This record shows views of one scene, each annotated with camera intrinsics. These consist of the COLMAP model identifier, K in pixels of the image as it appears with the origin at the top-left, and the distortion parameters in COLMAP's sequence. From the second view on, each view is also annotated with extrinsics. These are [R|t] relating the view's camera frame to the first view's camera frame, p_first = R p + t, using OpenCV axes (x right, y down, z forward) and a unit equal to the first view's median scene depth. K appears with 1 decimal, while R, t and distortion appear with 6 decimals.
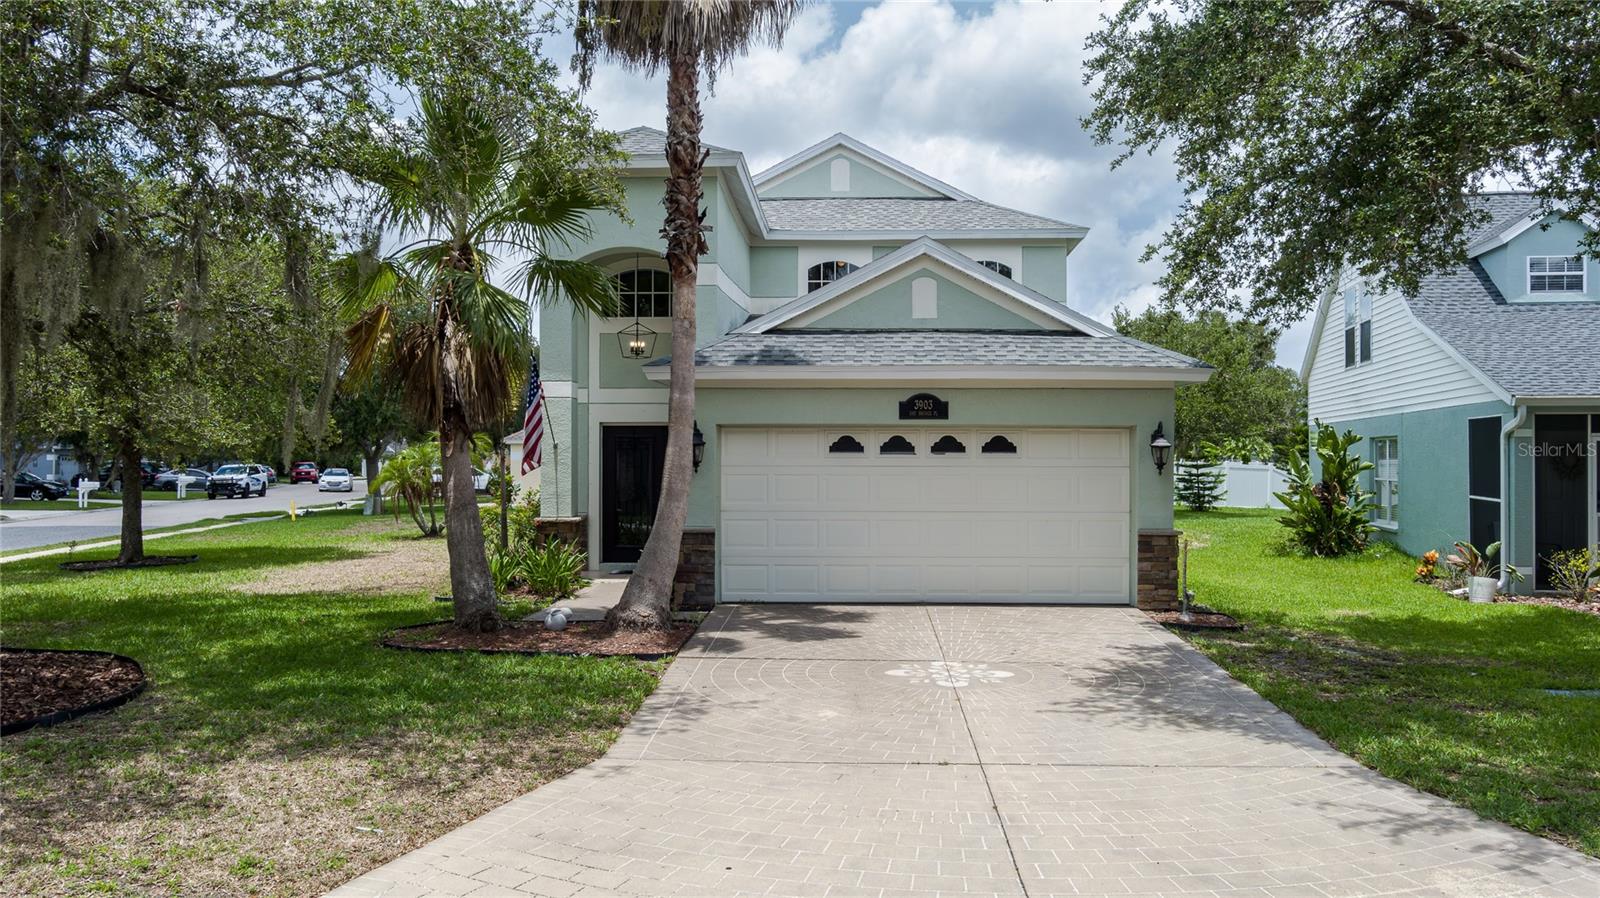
lens RADIAL K [[1270.0, 0, 800.0], [0, 1270.0, 449.0], [0, 0, 1]] dist [-0.035713, -0.000814]
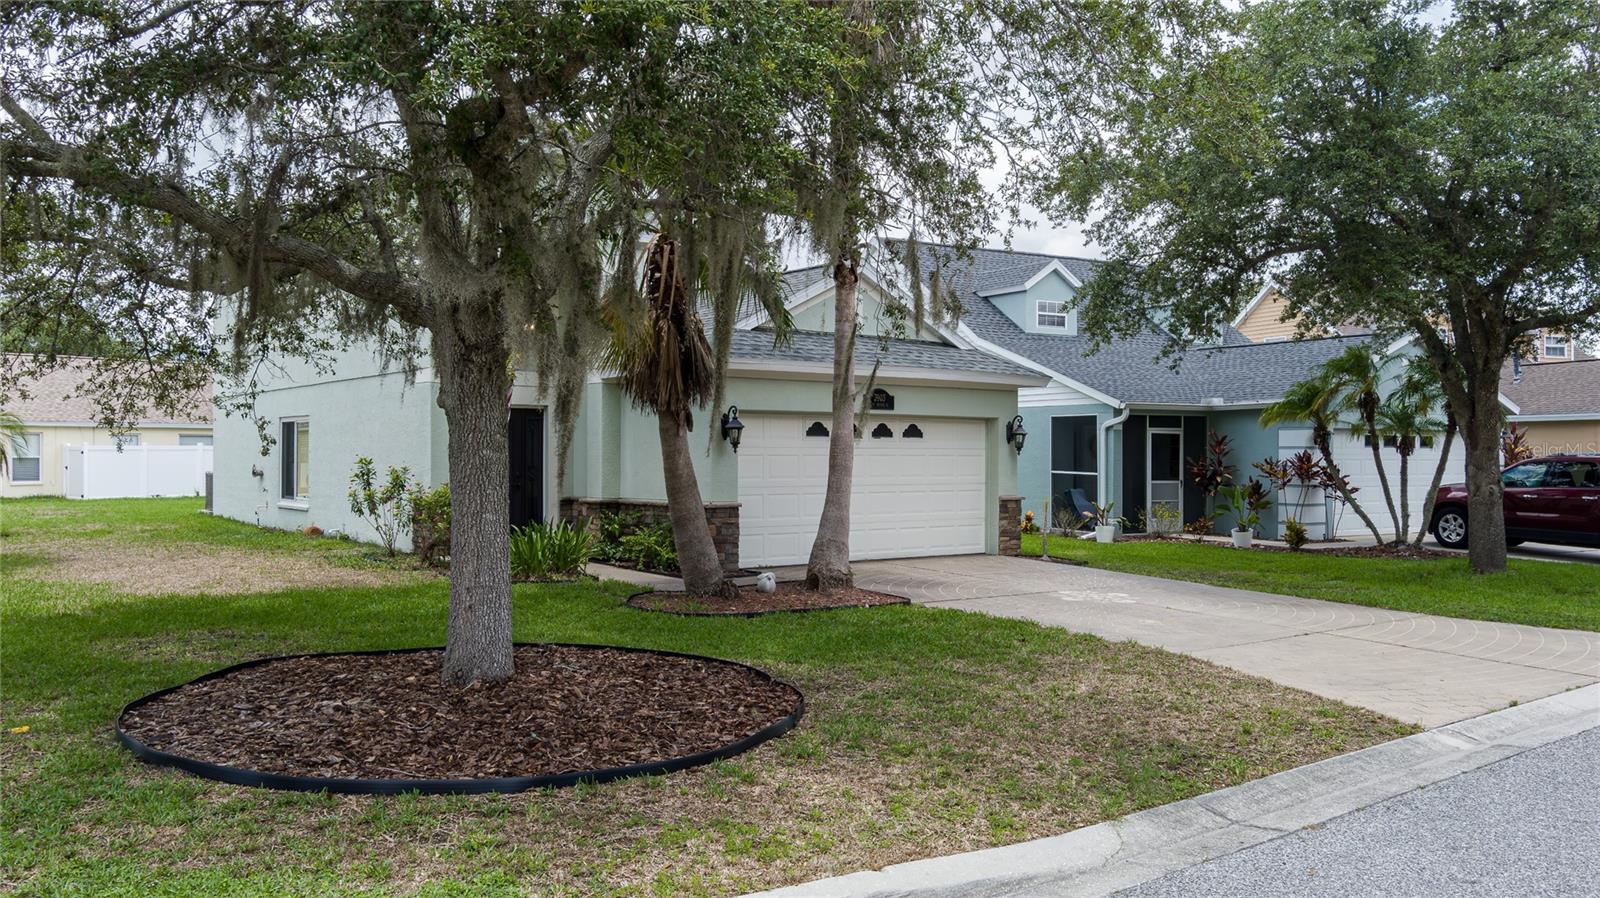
lens RADIAL K [[1270.0, 0, 800.0], [0, 1270.0, 449.0], [0, 0, 1]] dist [-0.035713, -0.000814]
pose [[0.768271, 0.001330, 0.640124, -0.735757], [-0.008572, 0.999930, 0.008211, 0.004841], [-0.640068, -0.011795, 0.768228, 0.100264]]
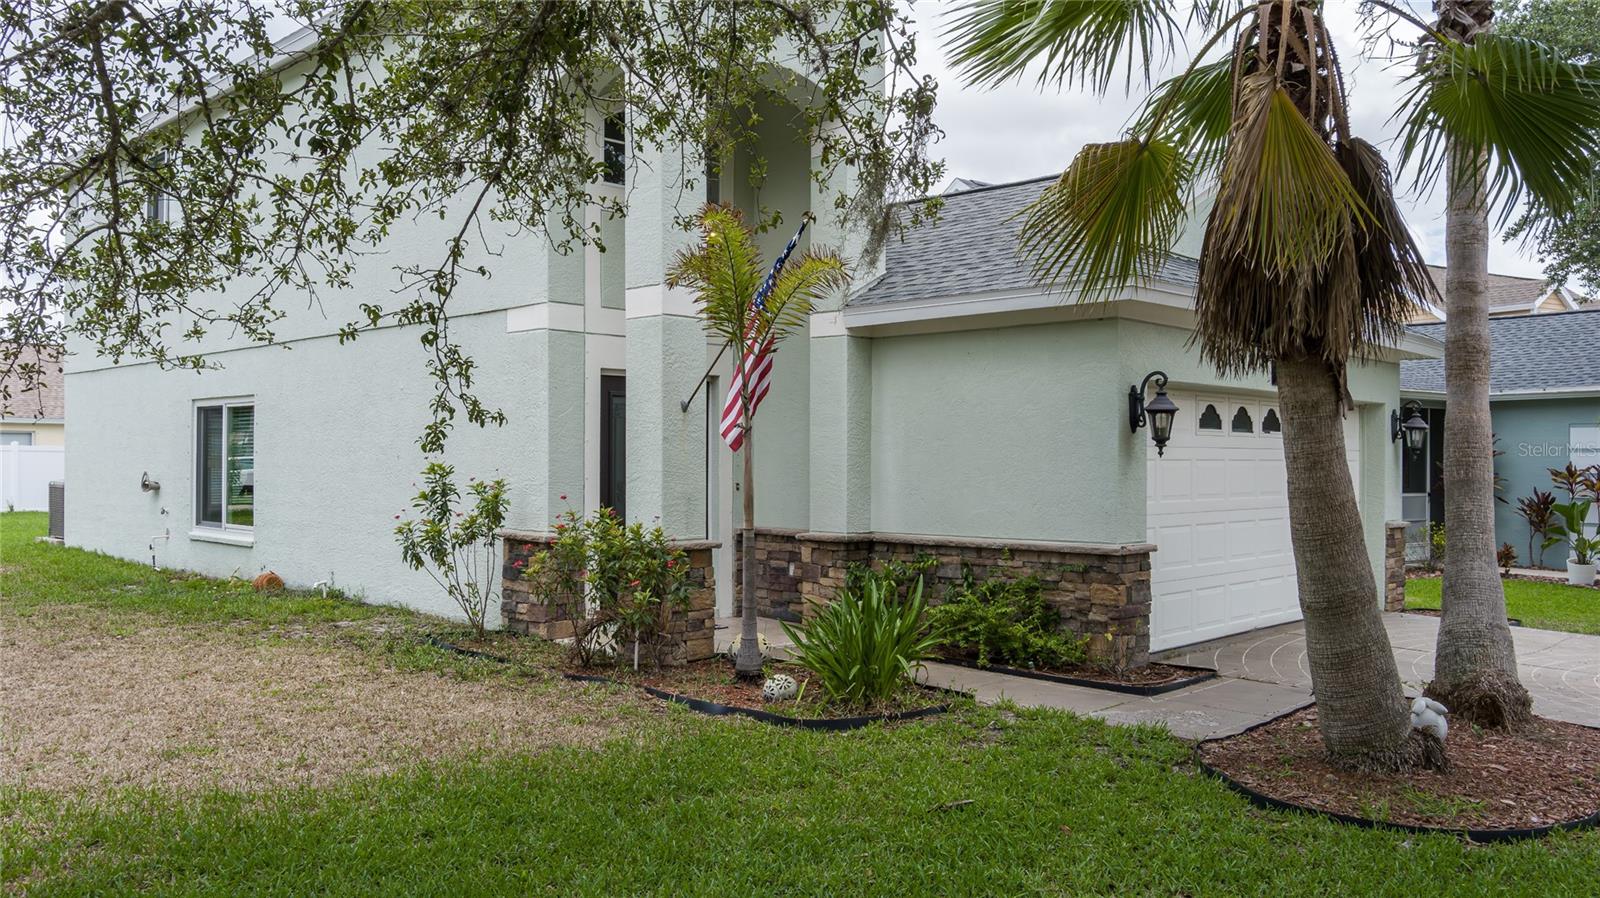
lens RADIAL K [[1270.0, 0, 800.0], [0, 1270.0, 449.0], [0, 0, 1]] dist [-0.035713, -0.000814]
pose [[0.672718, 0.005213, 0.739880, -0.644736], [-0.011859, 0.999923, 0.003737, 0.014354], [-0.739803, -0.011289, 0.672728, 0.694685]]
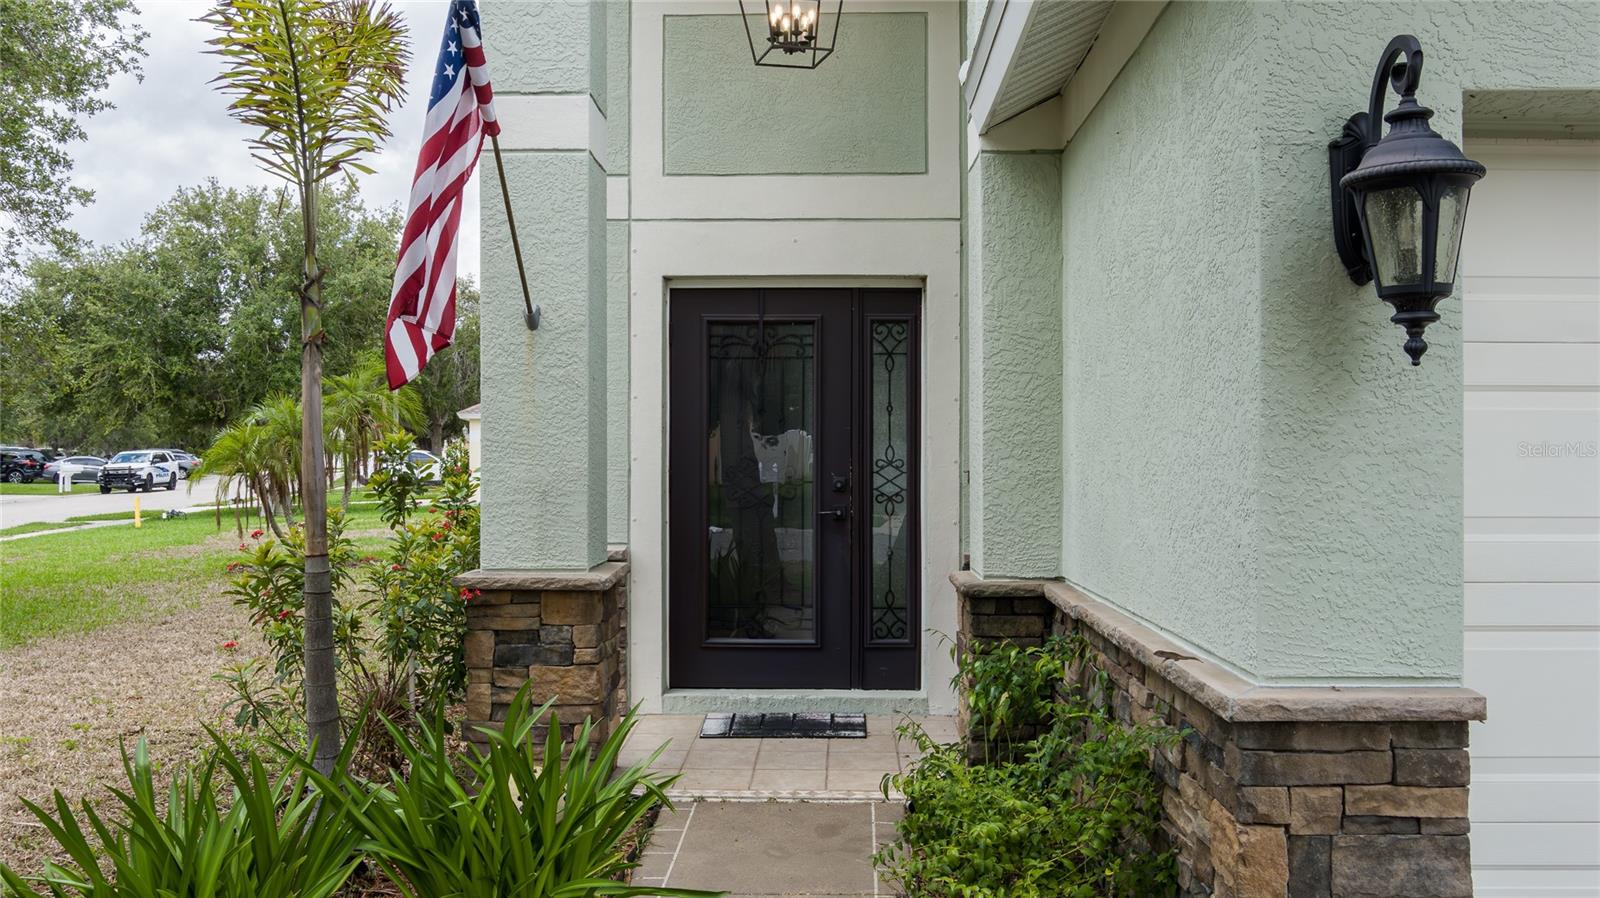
lens RADIAL K [[1270.0, 0, 800.0], [0, 1270.0, 449.0], [0, 0, 1]] dist [-0.035713, -0.000814]
pose [[0.999804, 0.000398, 0.019784, -0.159081], [-0.000515, 0.999982, 0.005937, 0.028133], [-0.019781, -0.005946, 0.999787, 0.820134]]
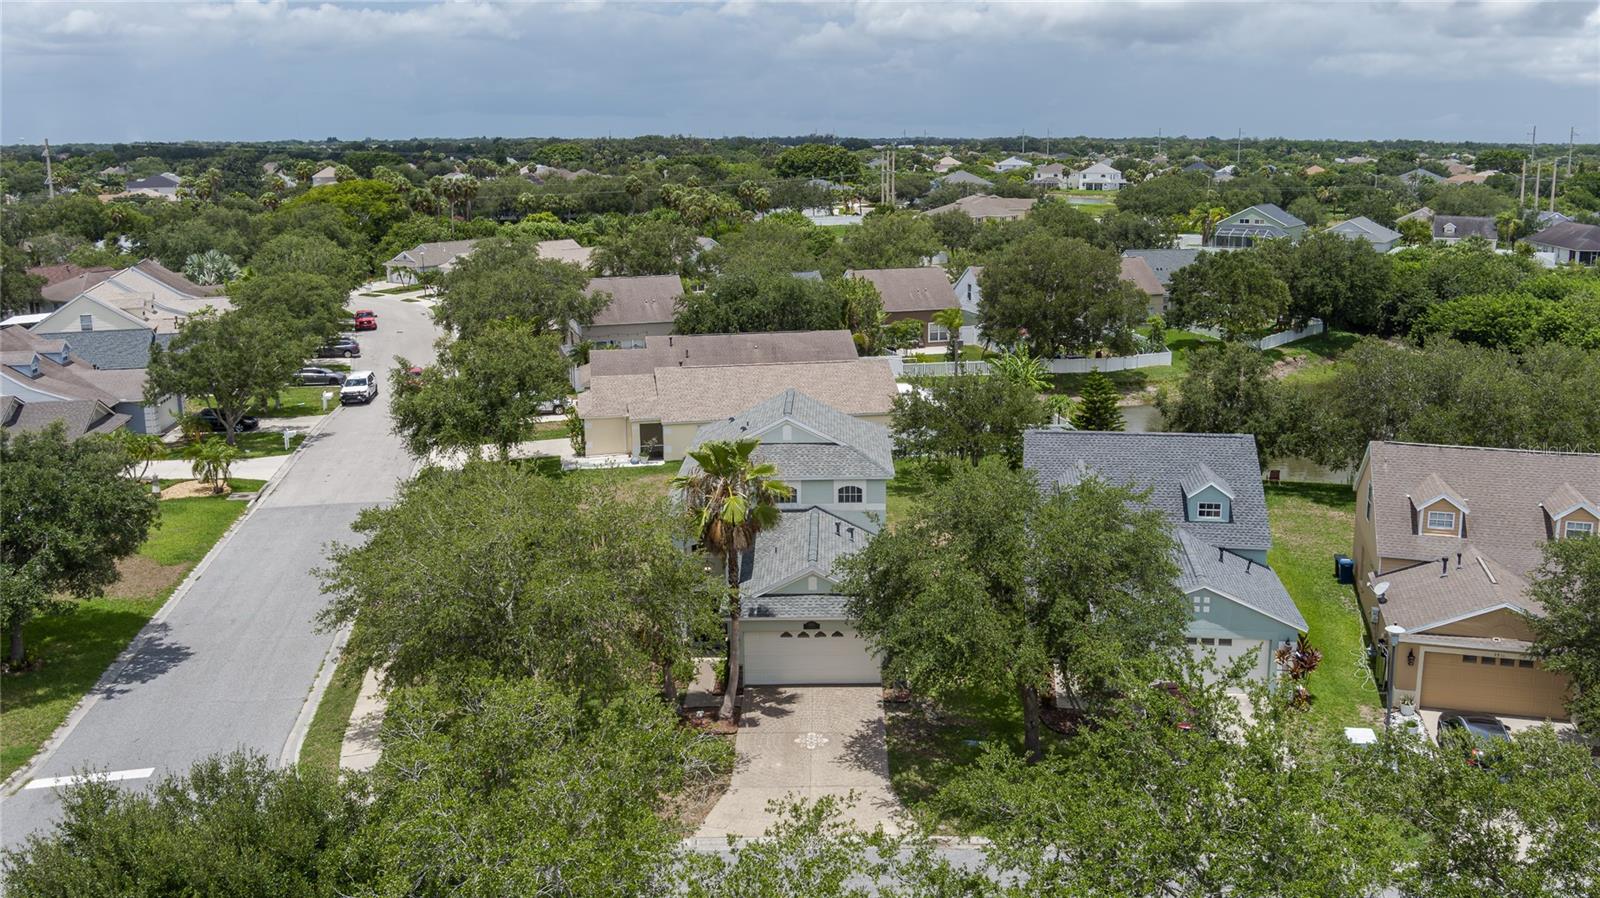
lens RADIAL K [[1270.0, 0, 800.0], [0, 1270.0, 449.0], [0, 0, 1]] dist [-0.035713, -0.000814]
pose [[0.999608, -0.016684, 0.022481, 0.009426], [0.011070, 0.973135, 0.229969, -1.103684], [-0.025714, -0.229630, 0.972938, -1.776262]]
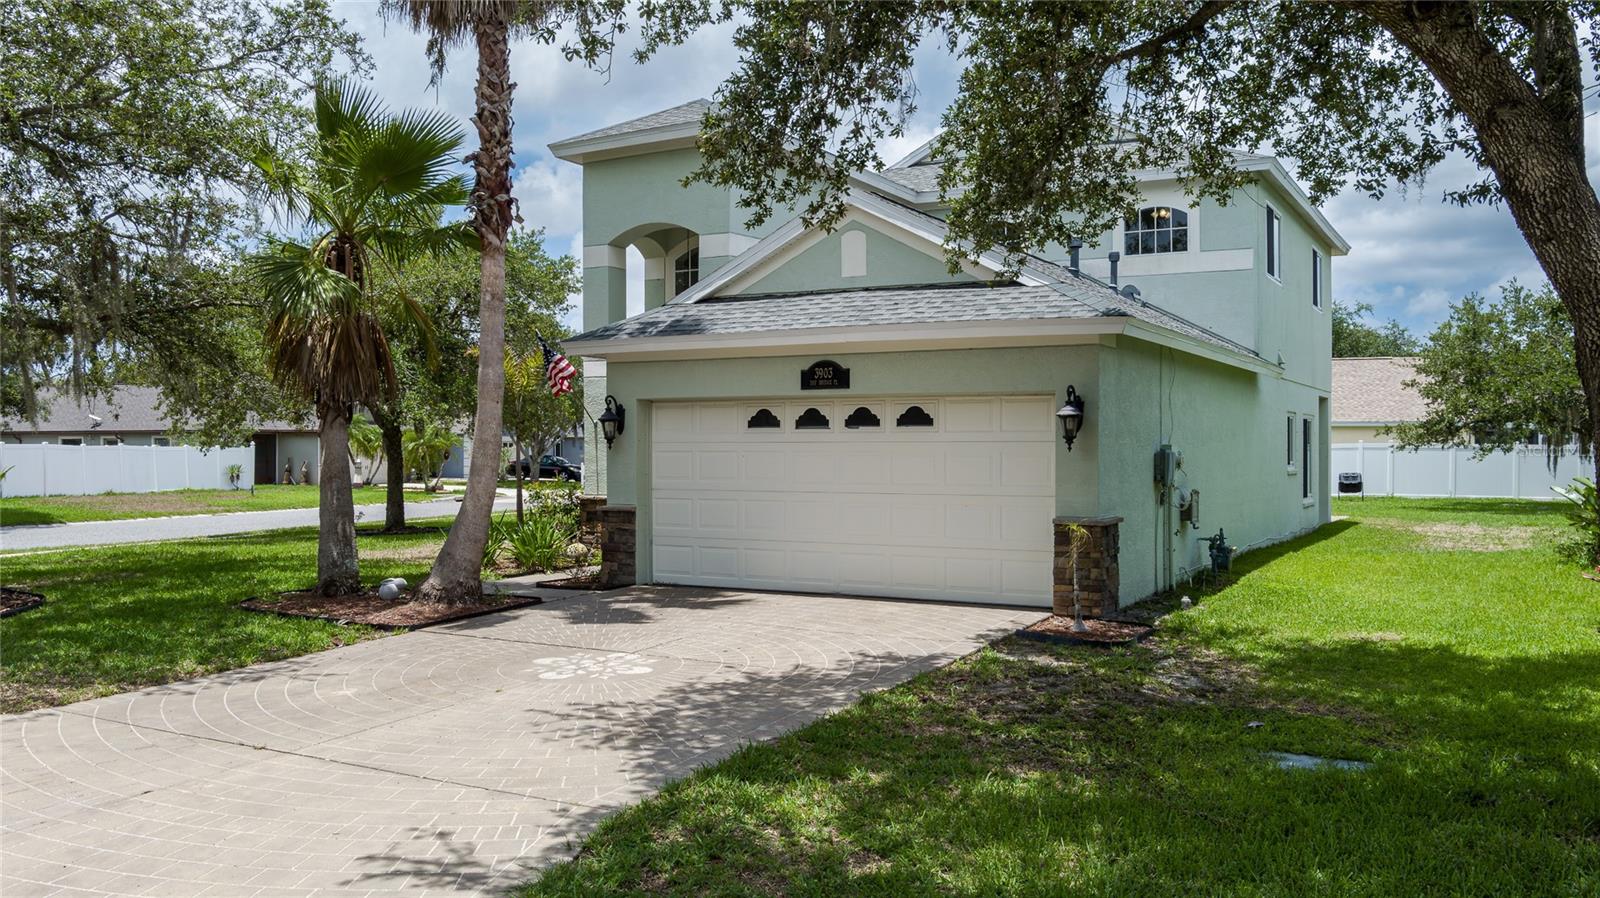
lens RADIAL K [[1270.0, 0, 800.0], [0, 1270.0, 449.0], [0, 0, 1]] dist [-0.035713, -0.000814]
pose [[0.894199, -0.001997, -0.447664, 0.473622], [0.007112, 0.999927, 0.009746, 0.009647], [0.447612, -0.011899, 0.894149, 0.187207]]
